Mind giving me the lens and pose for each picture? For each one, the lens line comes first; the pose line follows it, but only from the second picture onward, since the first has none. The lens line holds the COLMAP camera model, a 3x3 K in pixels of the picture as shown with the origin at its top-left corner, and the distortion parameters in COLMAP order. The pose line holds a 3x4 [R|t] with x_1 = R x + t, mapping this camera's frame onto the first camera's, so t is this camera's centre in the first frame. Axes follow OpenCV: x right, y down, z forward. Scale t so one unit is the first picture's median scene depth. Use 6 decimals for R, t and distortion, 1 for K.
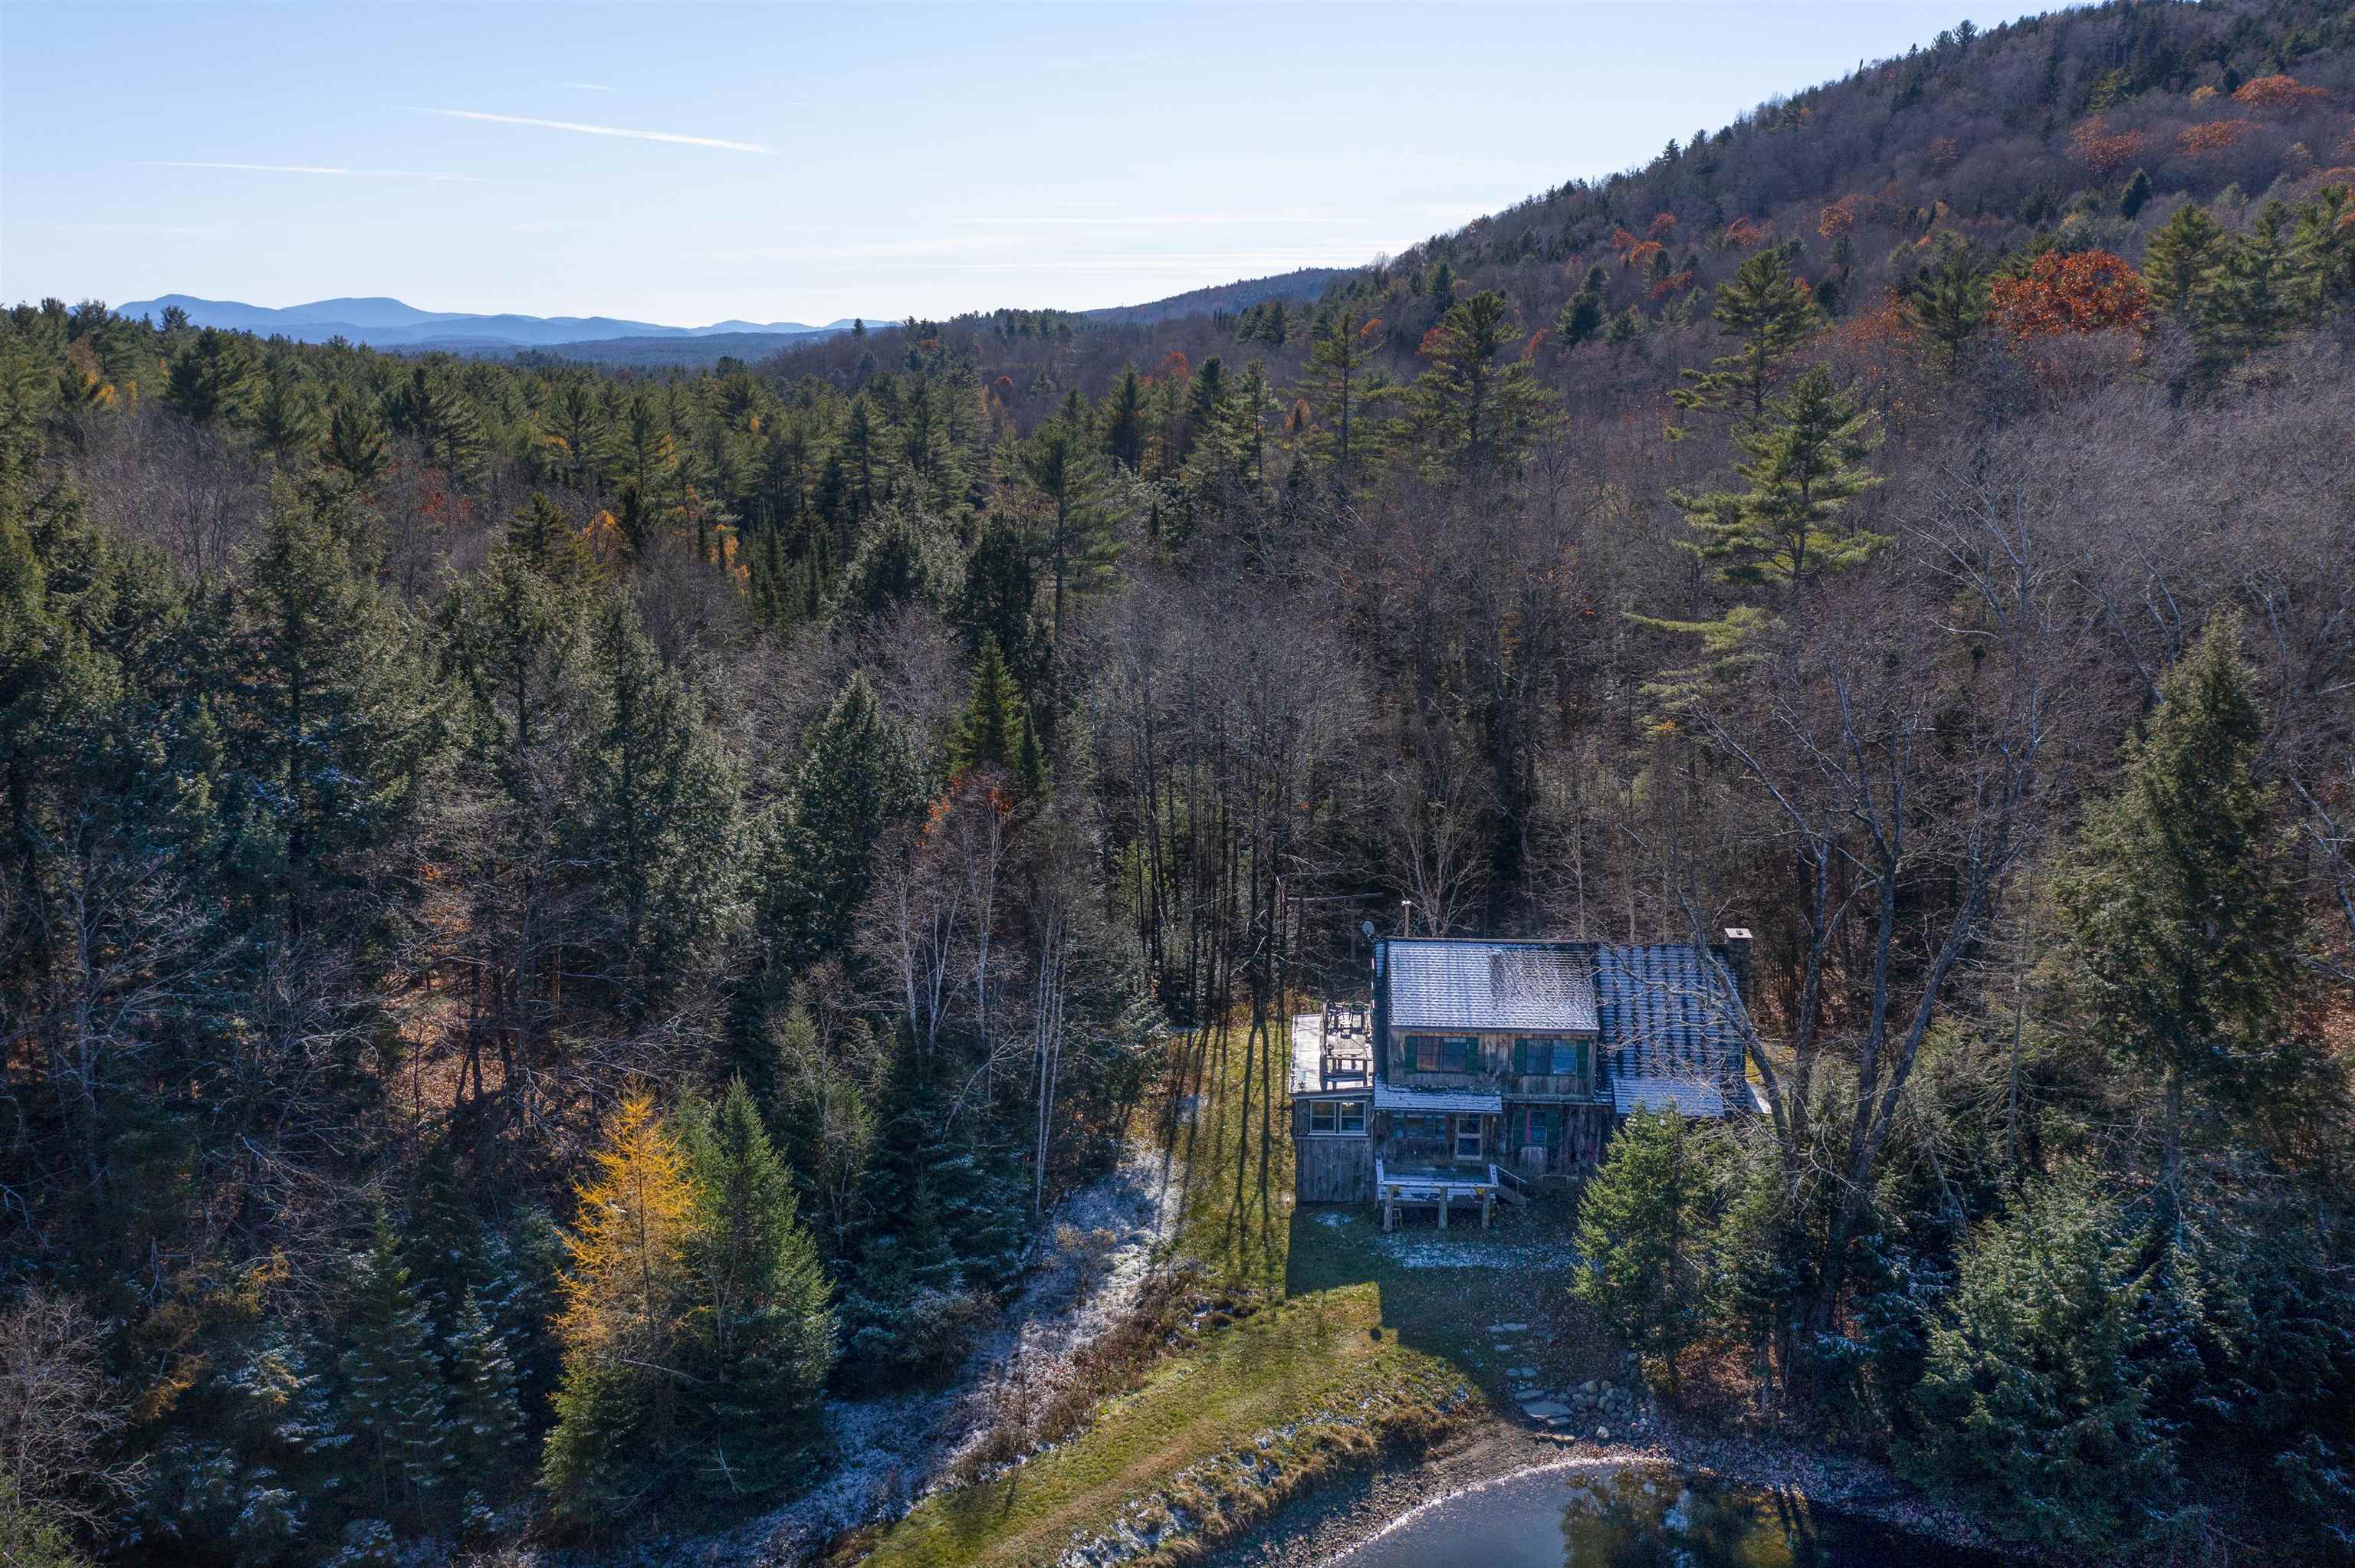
lens RADIAL K [[1859.0, 0, 1171.2], [0, 1859.0, 784.4], [0, 0, 1]] dist [-0.012617, 0.007181]
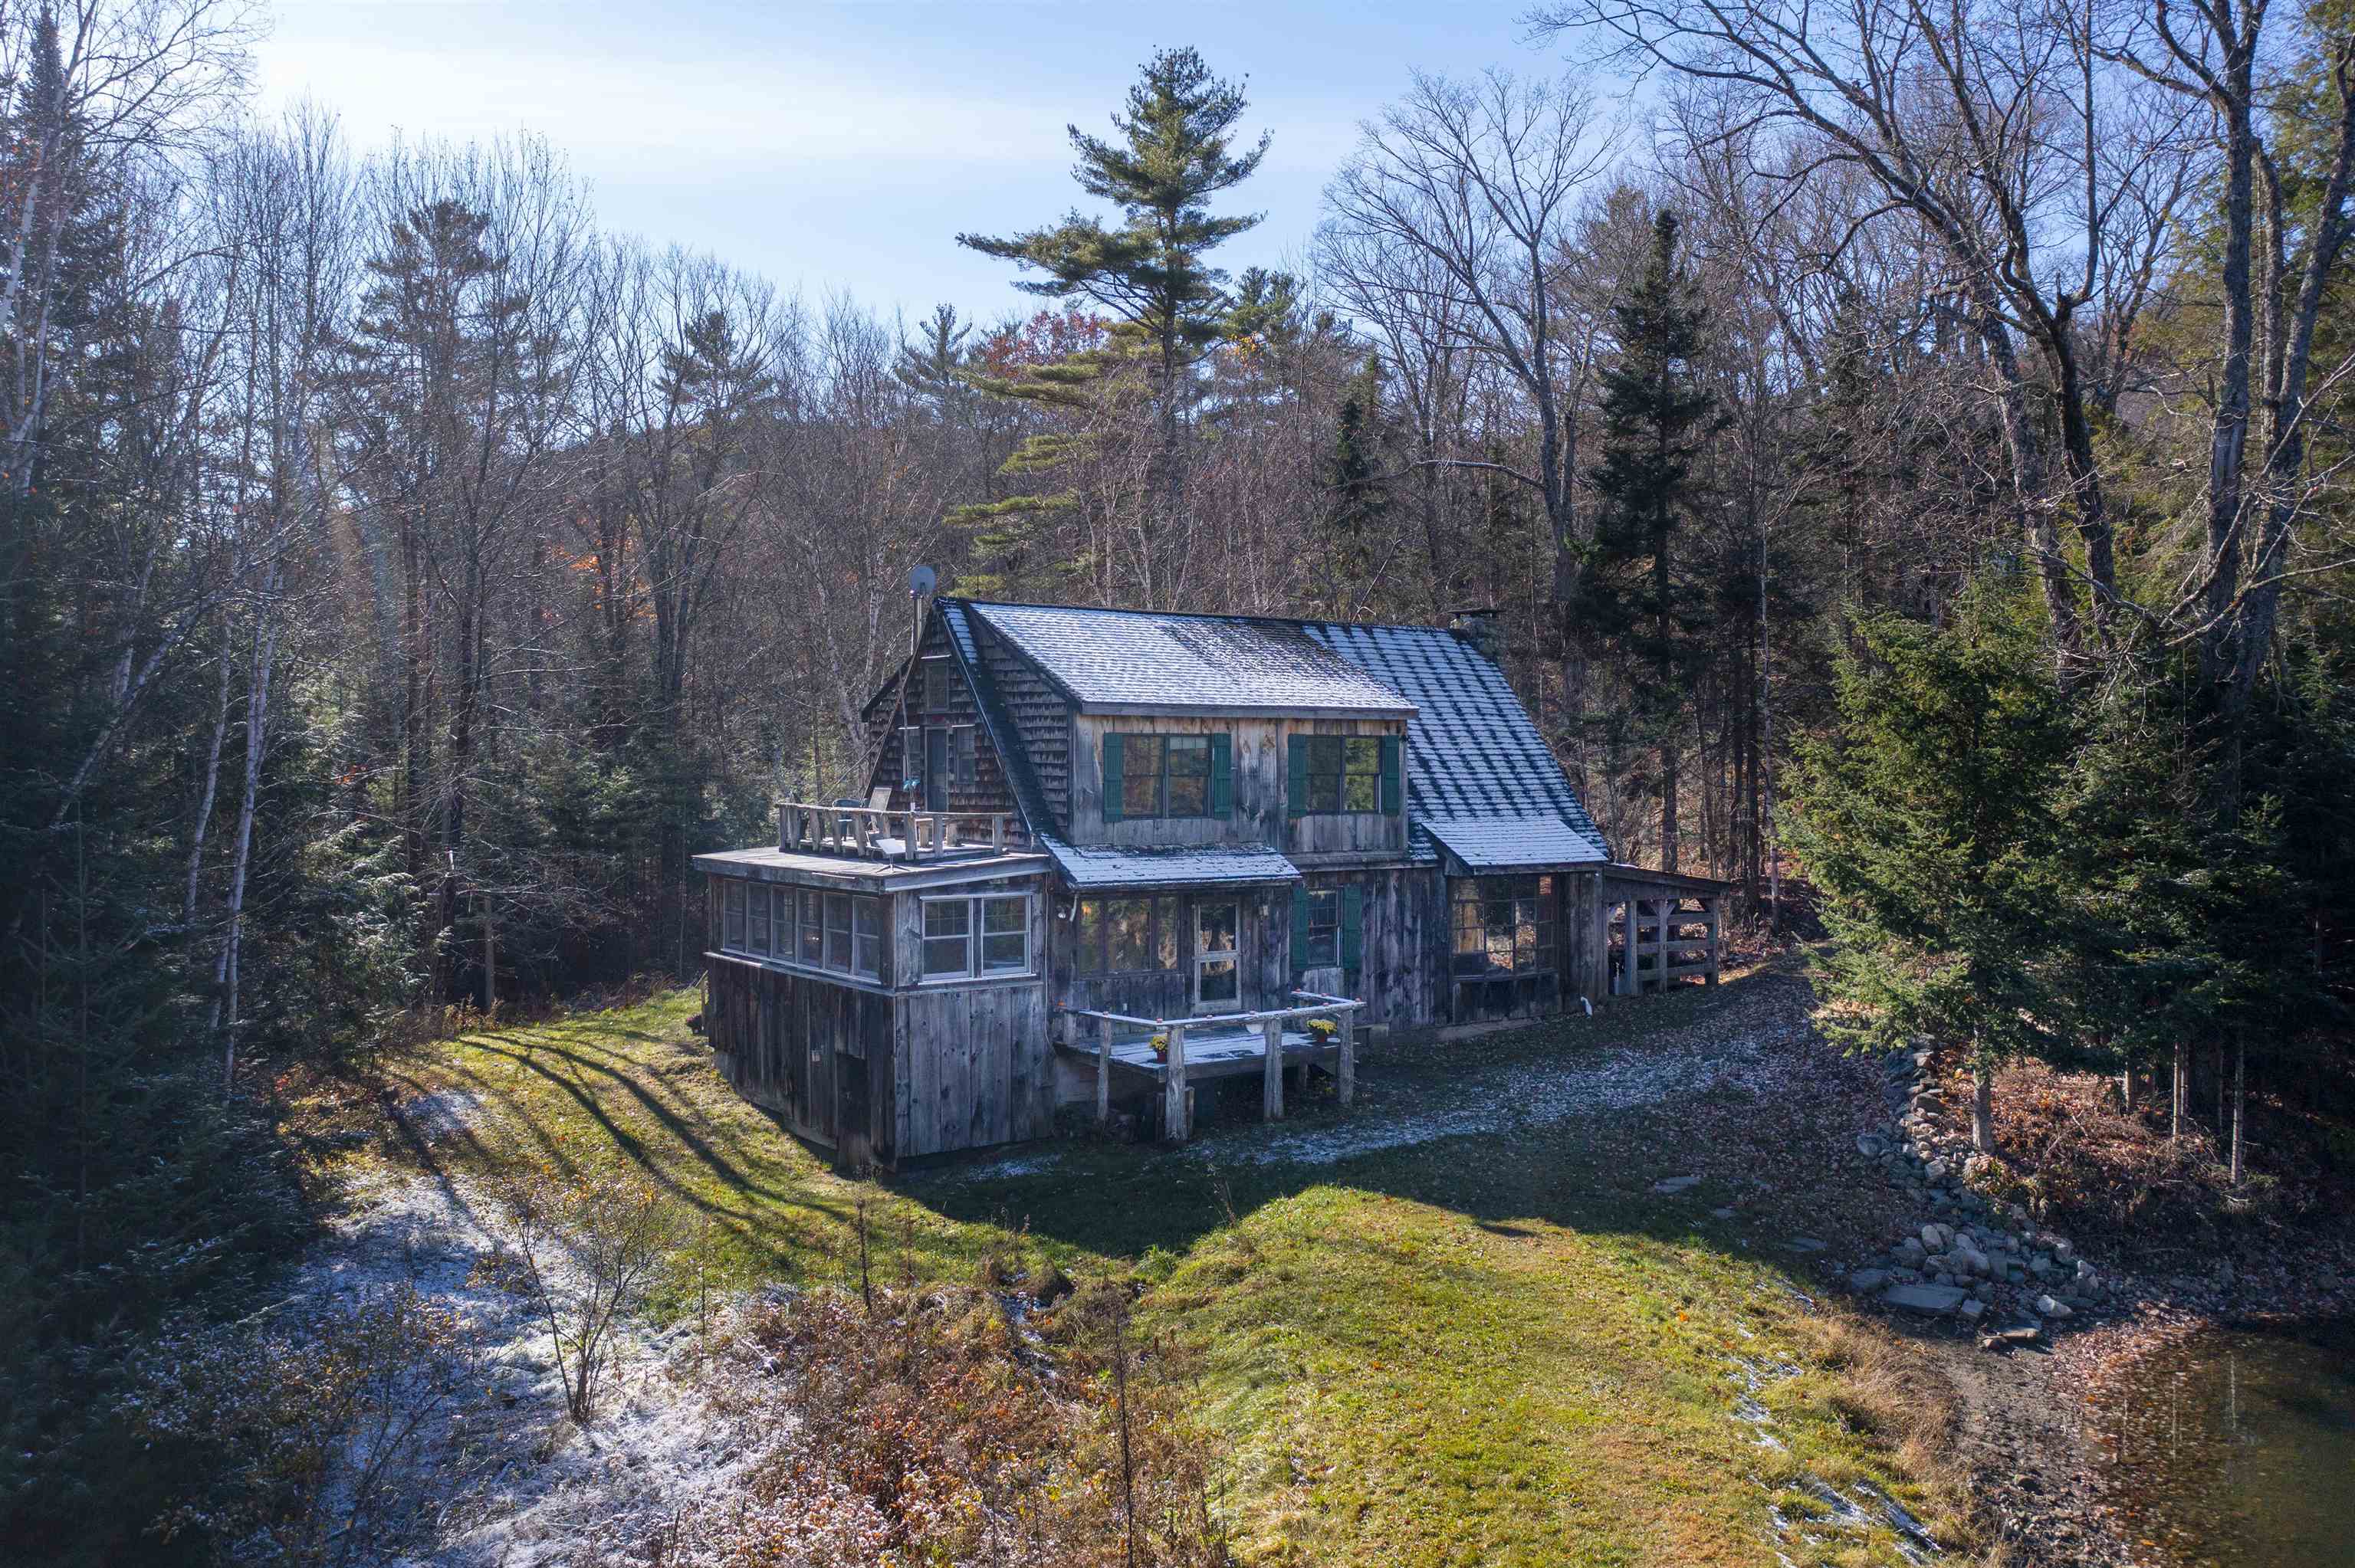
lens RADIAL K [[1862.7, 0, 1177.1], [0, 1862.7, 779.1], [0, 0, 1]] dist [-0.005376, -0.001517]
pose [[0.758158, 0.005478, 0.652048, -0.158591], [0.147557, 0.972584, -0.179741, 0.230316], [-0.635156, 0.232486, 0.736564, 0.649077]]
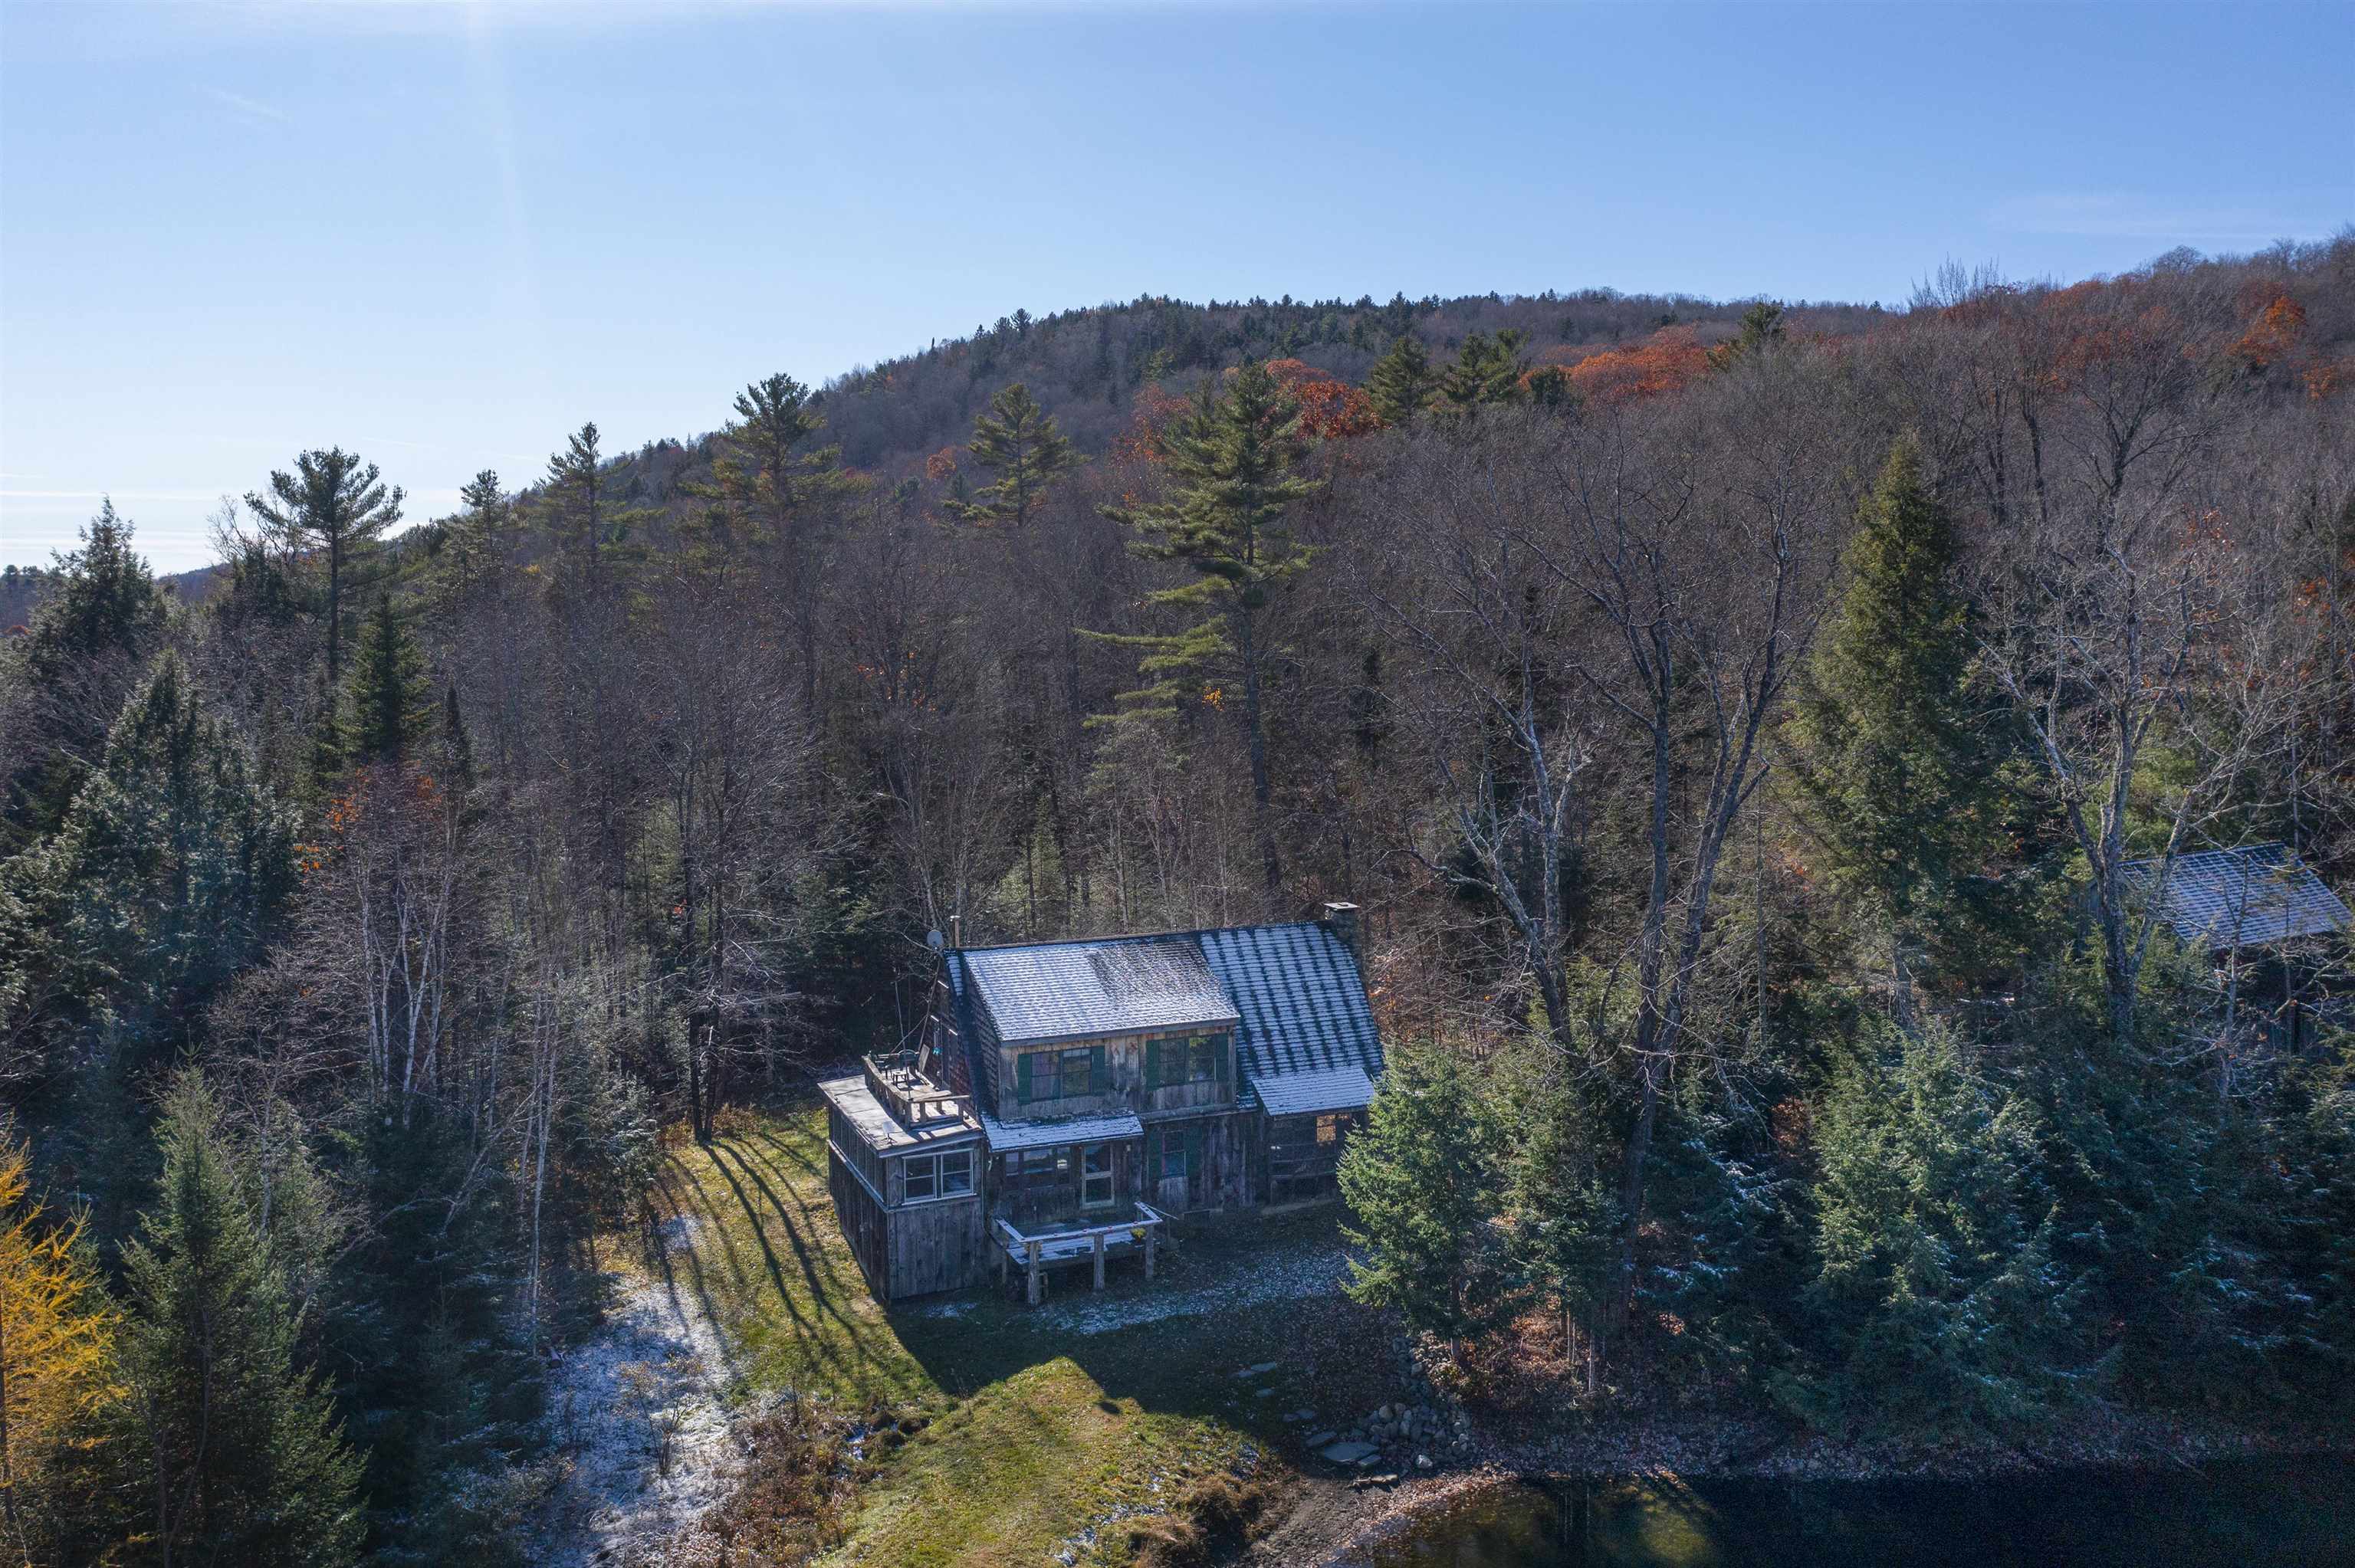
lens RADIAL K [[1859.0, 0, 1171.2], [0, 1859.0, 784.4], [0, 0, 1]] dist [-0.012617, 0.007181]
pose [[0.885358, -0.039547, 0.463224, -0.175872], [0.107259, 0.986871, -0.120751, 0.123776], [-0.452367, 0.156593, 0.877976, 0.259742]]
